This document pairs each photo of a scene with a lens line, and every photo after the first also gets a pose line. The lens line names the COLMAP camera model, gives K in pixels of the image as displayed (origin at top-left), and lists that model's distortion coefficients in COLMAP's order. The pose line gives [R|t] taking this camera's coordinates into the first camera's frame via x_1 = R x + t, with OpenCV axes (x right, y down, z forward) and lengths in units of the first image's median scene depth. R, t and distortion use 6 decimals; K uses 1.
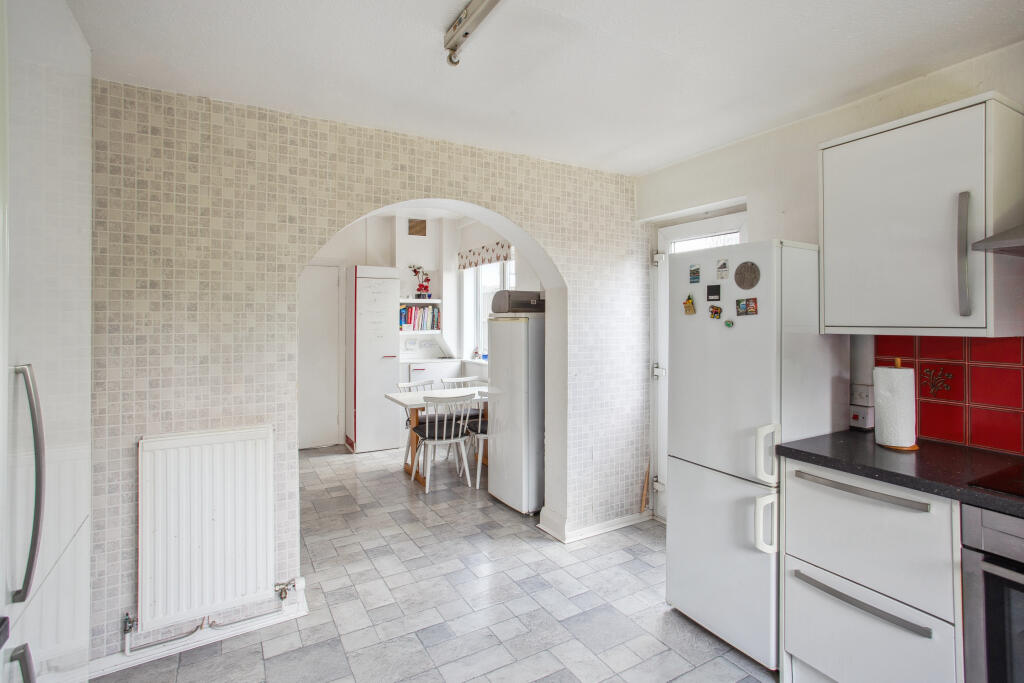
lens RADIAL K [[502.8, 0, 511.3], [0, 502.8, 317.4], [0, 0, 1]] dist [-0.000148, -0.000017]
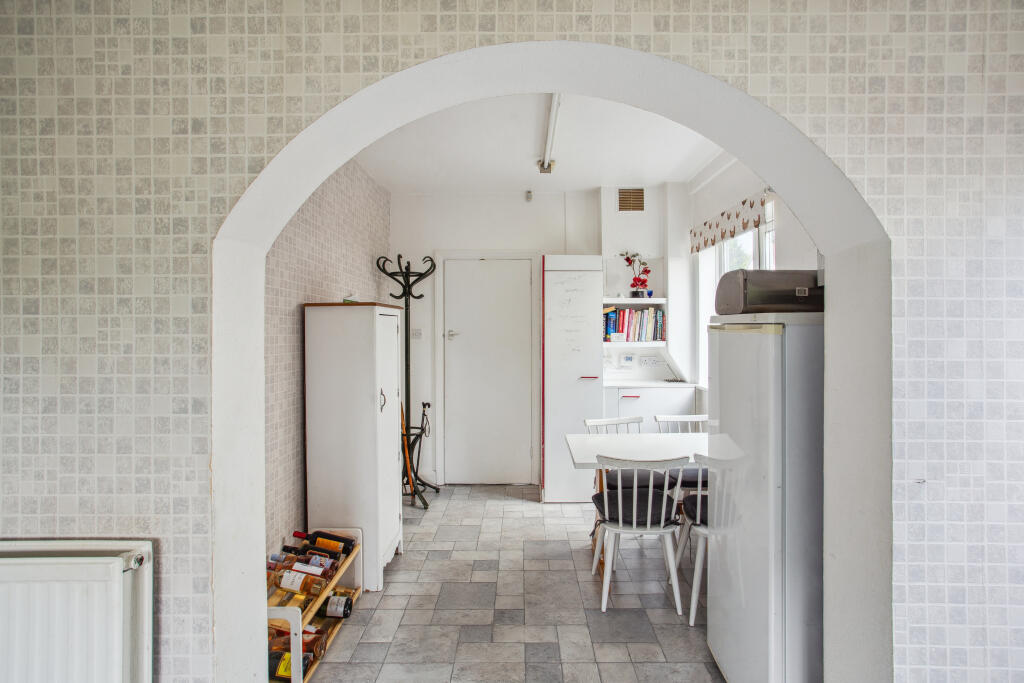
lens RADIAL K [[546.3, 0, 484.1], [0, 546.3, 324.7], [0, 0, 1]] dist [-0.060797, 0.048167]
pose [[0.865032, -0.002255, -0.501712, 0.037430], [0.003149, 0.999995, 0.000934, 0.000021], [0.501708, -0.002388, 0.865034, 0.377226]]
